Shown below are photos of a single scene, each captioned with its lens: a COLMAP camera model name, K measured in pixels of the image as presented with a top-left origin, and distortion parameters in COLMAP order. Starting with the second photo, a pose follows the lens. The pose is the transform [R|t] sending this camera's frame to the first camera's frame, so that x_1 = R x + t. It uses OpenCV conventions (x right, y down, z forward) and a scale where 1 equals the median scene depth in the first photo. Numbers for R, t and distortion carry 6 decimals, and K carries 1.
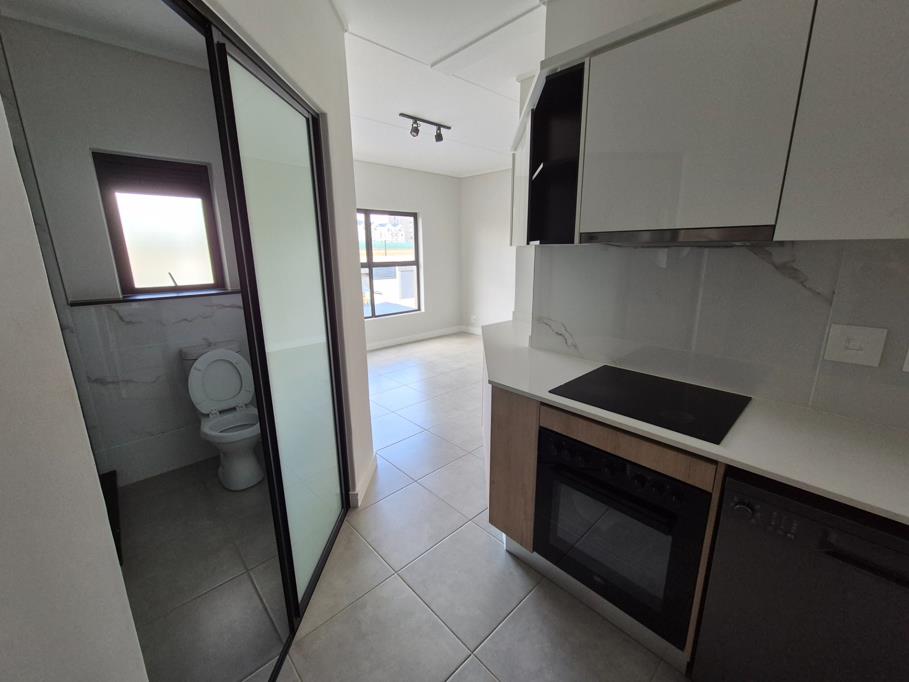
lens RADIAL K [[374.0, 0, 457.9], [0, 374.0, 339.3], [0, 0, 1]] dist [0.002699, 0.000265]
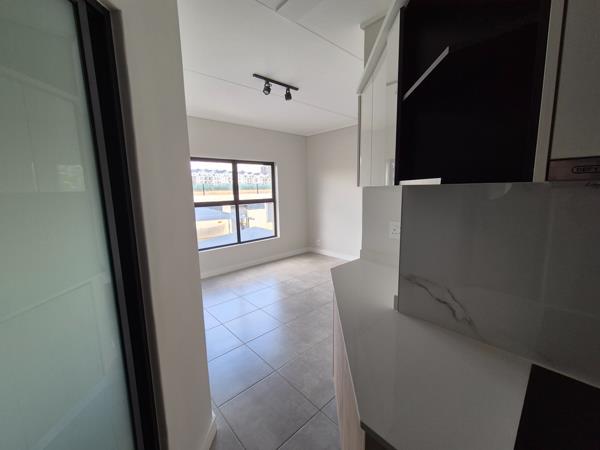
lens RADIAL K [[246.9, 0, 302.2], [0, 246.9, 223.9], [0, 0, 1]] dist [0.002699, 0.000265]
pose [[0.999802, -0.011728, -0.016066, 0.001505], [0.010166, 0.995510, -0.094105, -0.102502], [0.017097, 0.093923, 0.995433, 0.401687]]
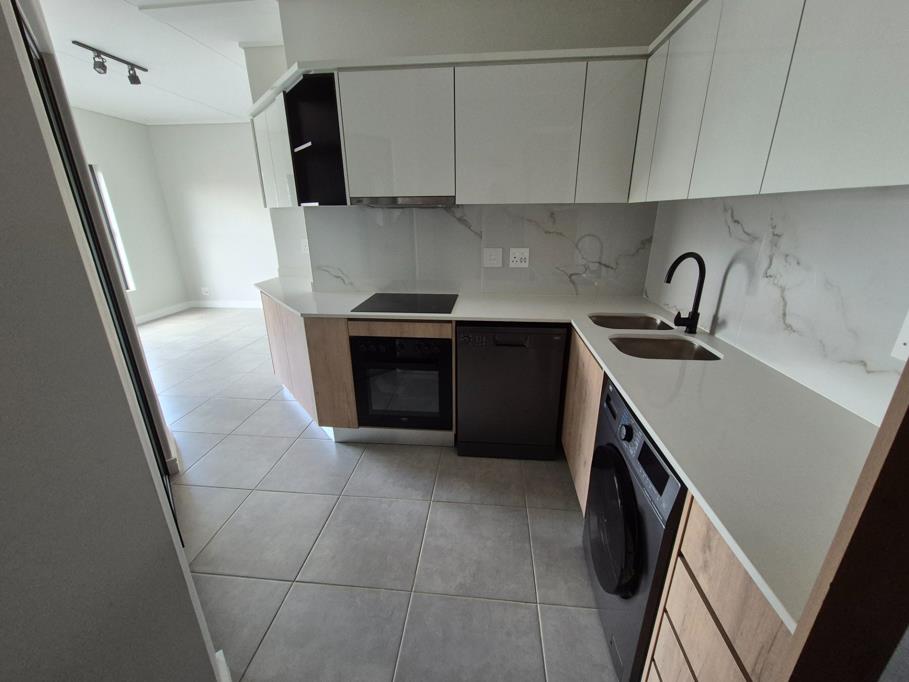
lens RADIAL K [[372.7, 0, 454.5], [0, 372.7, 341.0], [0, 0, 1]] dist [-0.007540, -0.000069]
pose [[0.758089, -0.213119, 0.616345, -0.217591], [0.154058, 0.976870, 0.148294, 0.061354], [-0.633693, -0.017468, 0.773387, -0.215458]]
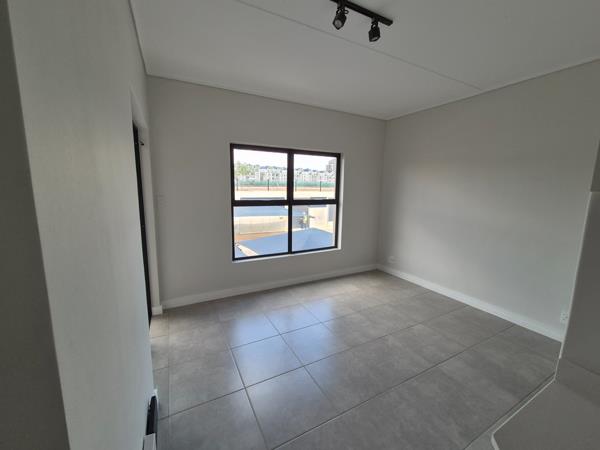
lens RADIAL K [[246.0, 0, 300.0], [0, 246.0, 225.0], [0, 0, 1]] dist [-0.007540, -0.000069]
pose [[0.961788, 0.063347, -0.266367, -0.059897], [-0.085407, 0.993737, -0.072052, -0.207156], [0.260135, 0.092049, 0.961175, 0.834101]]
